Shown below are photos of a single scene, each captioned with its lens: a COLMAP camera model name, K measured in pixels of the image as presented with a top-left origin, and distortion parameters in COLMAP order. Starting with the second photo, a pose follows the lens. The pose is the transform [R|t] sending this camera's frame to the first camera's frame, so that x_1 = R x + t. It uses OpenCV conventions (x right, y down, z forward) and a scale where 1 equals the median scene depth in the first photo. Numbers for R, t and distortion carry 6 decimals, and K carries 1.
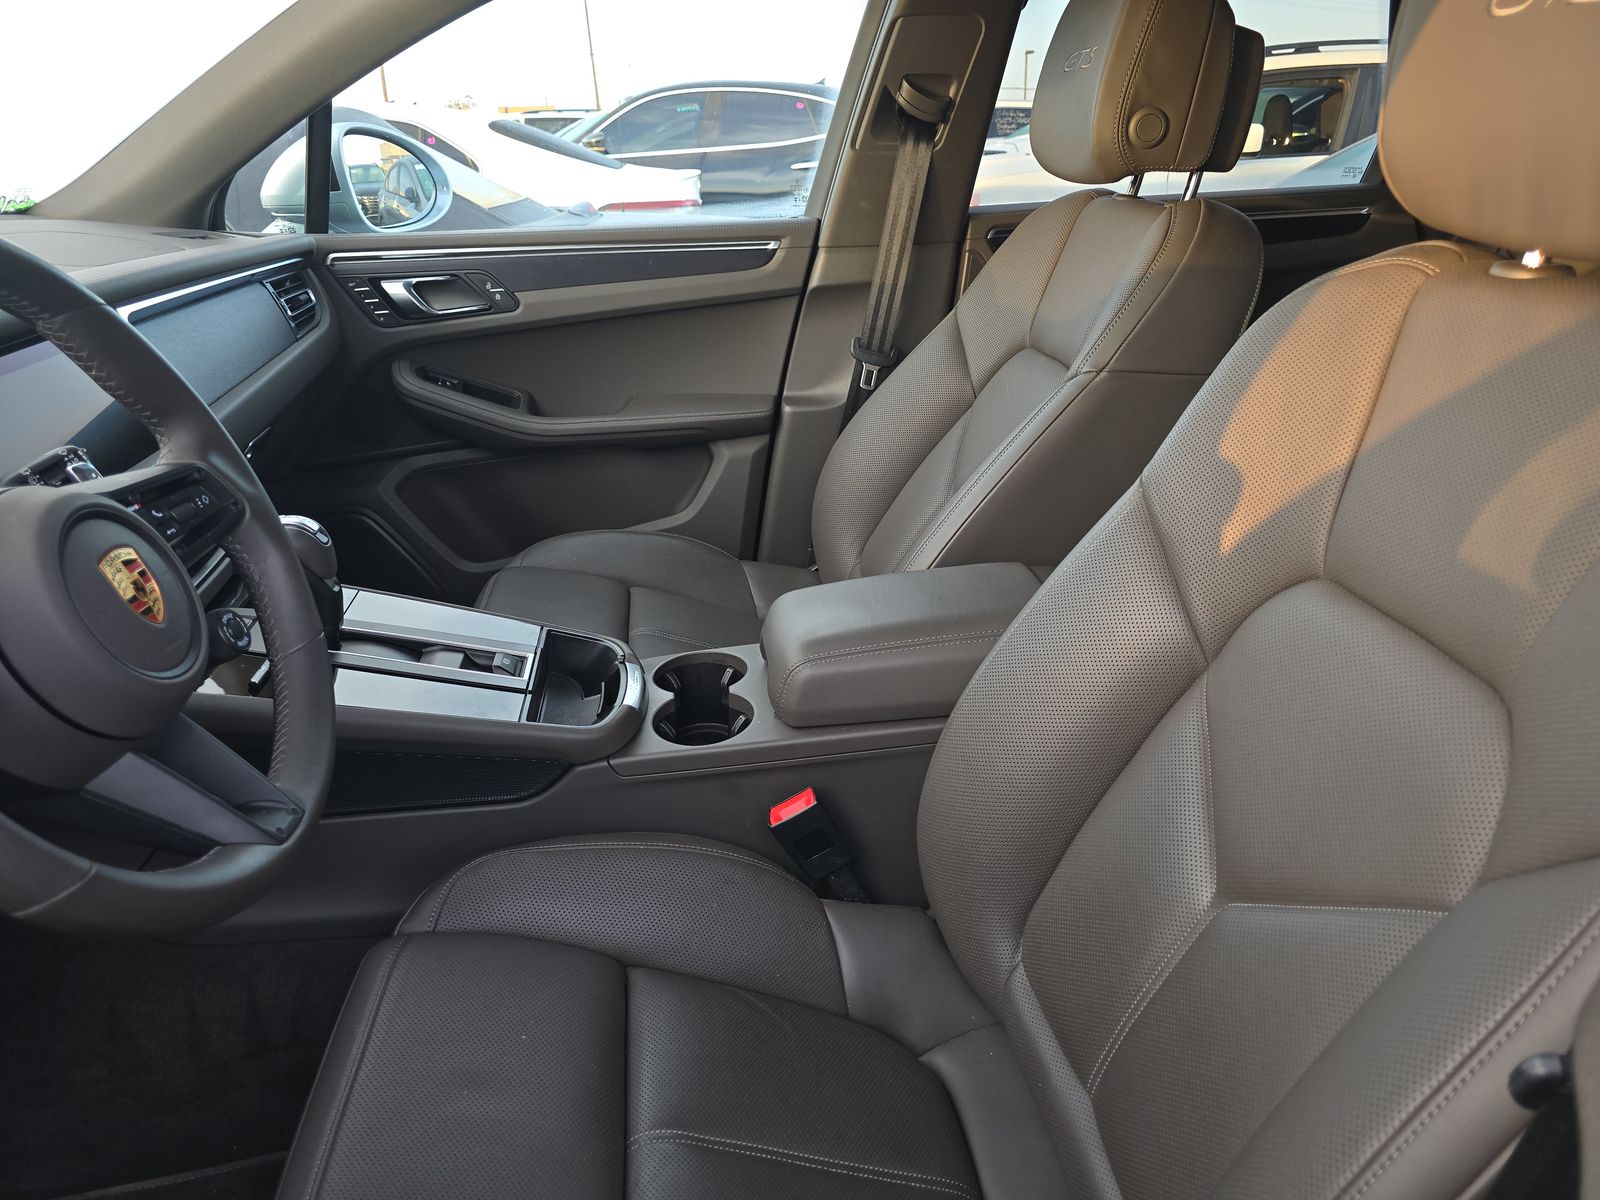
lens RADIAL K [[1096.0, 0, 780.0], [0, 1096.0, 603.0], [0, 0, 1]] dist [0.040745, -0.034845]
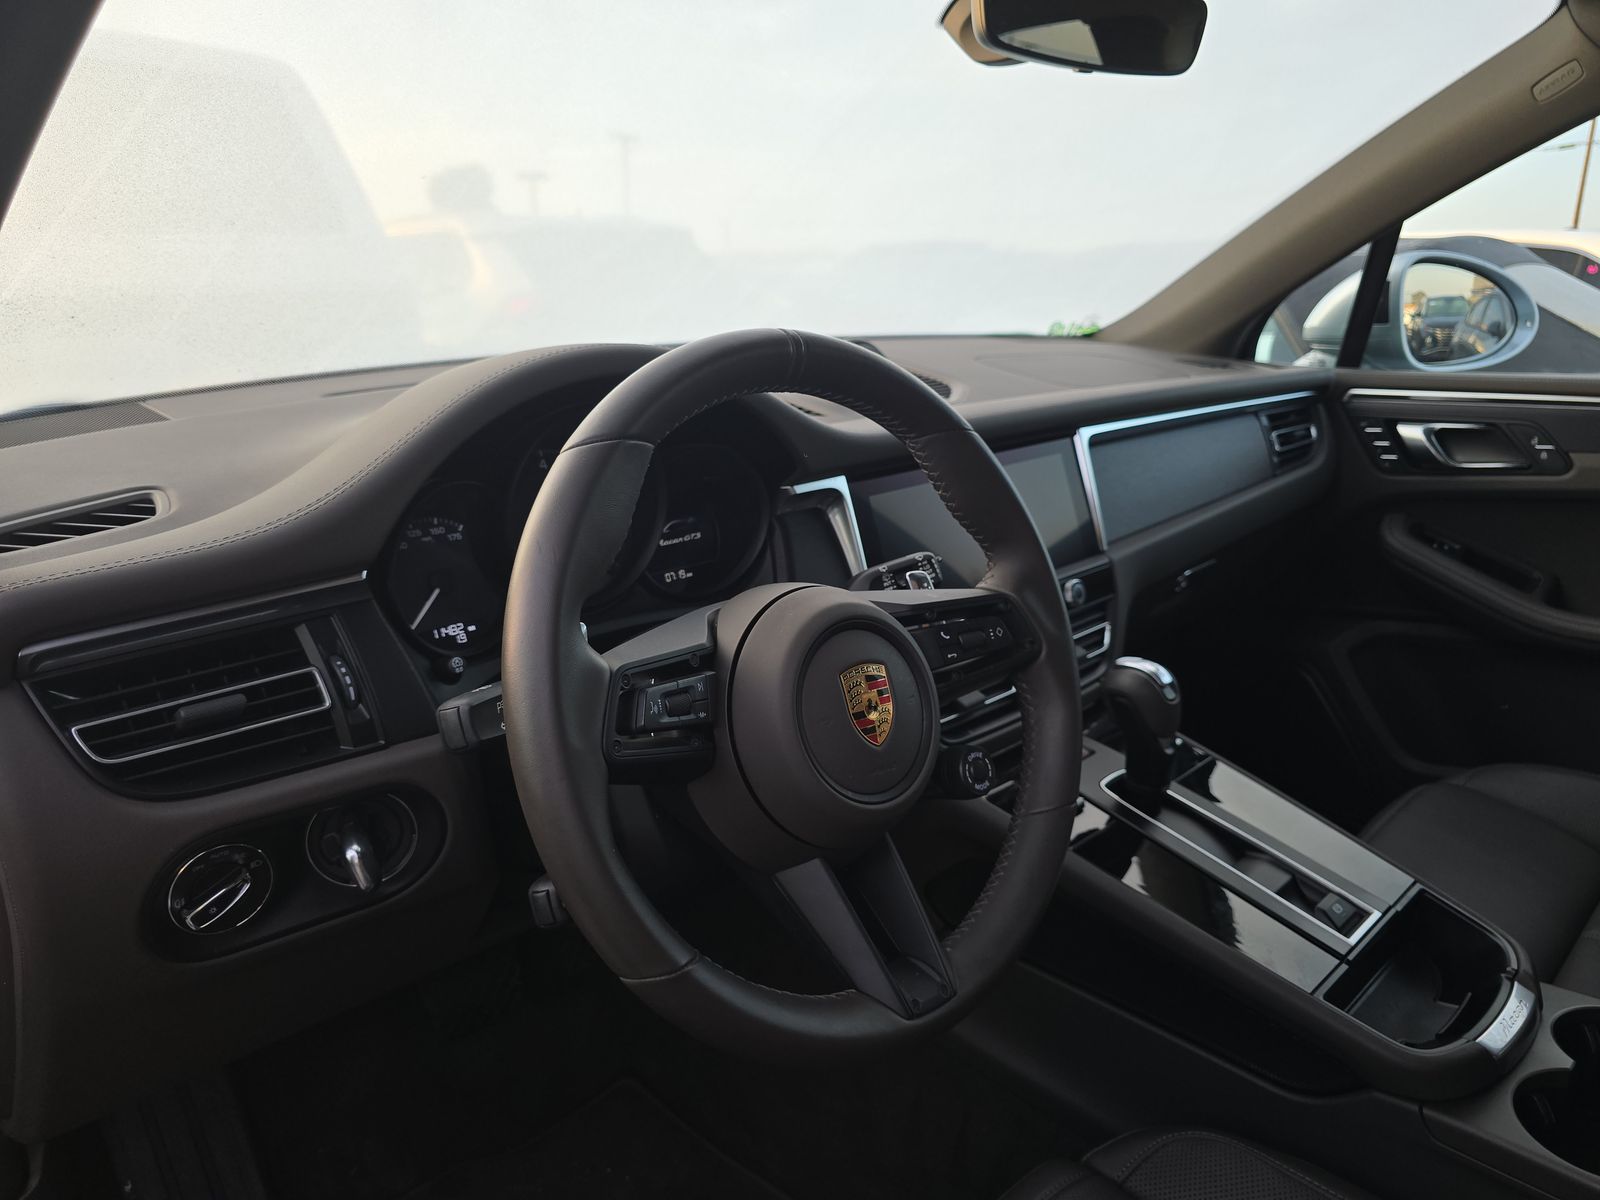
lens RADIAL K [[1096.0, 0, 780.0], [0, 1096.0, 603.0], [0, 0, 1]] dist [0.040745, -0.034845]
pose [[0.614886, 0.219646, -0.757411, 0.034591], [-0.298158, 0.953890, 0.034571, -0.039463], [0.730080, 0.204571, 0.652023, 0.096837]]
